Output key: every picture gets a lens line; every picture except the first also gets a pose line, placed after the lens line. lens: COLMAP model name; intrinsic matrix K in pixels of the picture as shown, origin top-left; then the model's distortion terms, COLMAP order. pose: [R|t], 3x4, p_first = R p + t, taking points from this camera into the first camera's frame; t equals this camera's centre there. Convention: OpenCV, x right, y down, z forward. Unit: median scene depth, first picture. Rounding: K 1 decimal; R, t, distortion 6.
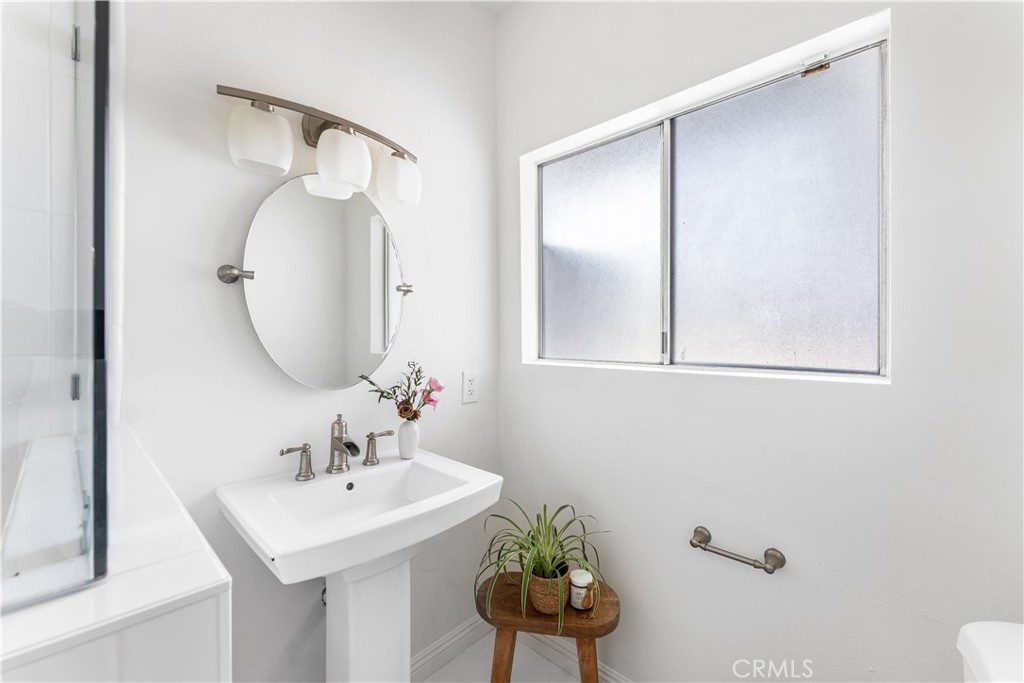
lens RADIAL K [[416.8, 0, 509.3], [0, 416.8, 336.1], [0, 0, 1]] dist [-0.000862, -0.000636]
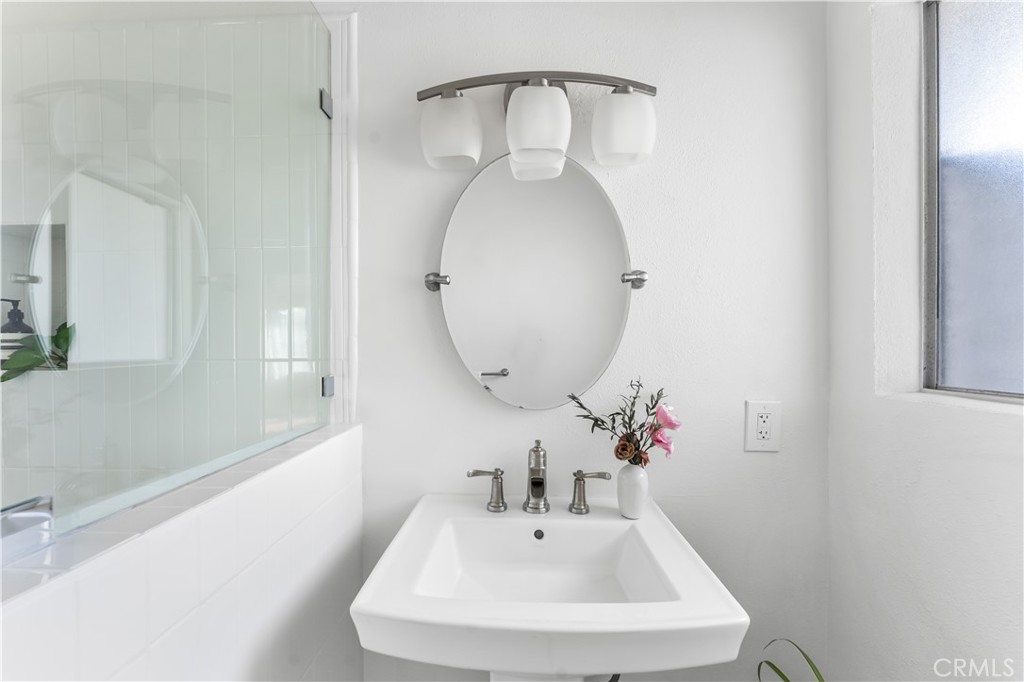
lens RADIAL K [[416.8, 0, 505.7], [0, 416.8, 350.2], [0, 0, 1]] dist [-0.000862, -0.000636]
pose [[0.665861, 0.005840, -0.746053, 0.144674], [0.000970, 0.999962, 0.008692, 0.003942], [0.746075, -0.006511, 0.665830, 0.383225]]
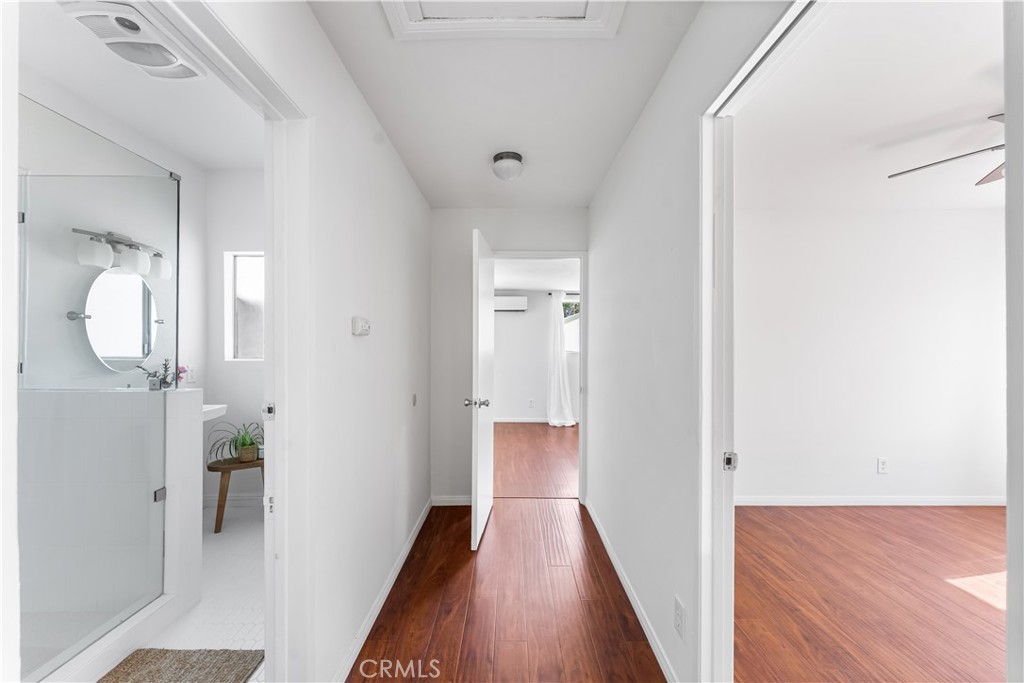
lens RADIAL K [[416.8, 0, 502.8], [0, 416.8, 344.6], [0, 0, 1]] dist [-0.000862, -0.000636]
pose [[0.732619, 0.004013, 0.680627, -0.424794], [-0.000066, 0.999983, -0.005825, 0.004219], [-0.680639, 0.004223, 0.732607, -1.611359]]
